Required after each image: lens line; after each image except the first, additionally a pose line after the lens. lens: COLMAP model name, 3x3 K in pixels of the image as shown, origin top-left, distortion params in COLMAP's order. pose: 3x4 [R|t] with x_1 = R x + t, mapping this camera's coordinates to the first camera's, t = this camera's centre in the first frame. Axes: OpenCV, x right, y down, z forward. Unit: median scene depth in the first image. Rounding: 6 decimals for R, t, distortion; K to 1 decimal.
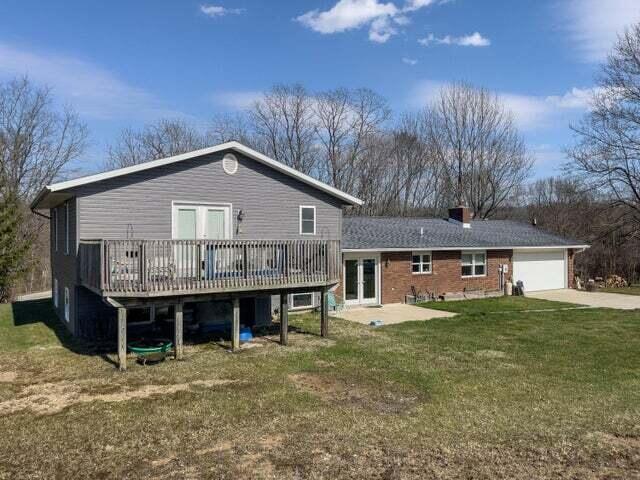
lens RADIAL K [[484.7, 0, 320.0], [0, 484.7, 240.0], [0, 0, 1]] dist [0.047379, 0.000430]
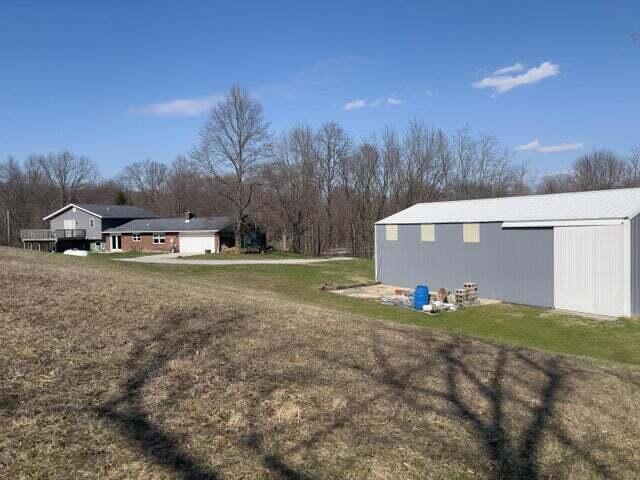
lens RADIAL K [[484.7, 0, 320.0], [0, 484.7, 240.0], [0, 0, 1]] dist [0.047379, 0.000430]
pose [[0.519096, 0.008151, -0.854677, 3.007150], [0.010029, 0.999828, 0.015627, 0.031439], [0.854657, -0.016683, 0.518925, 0.478531]]
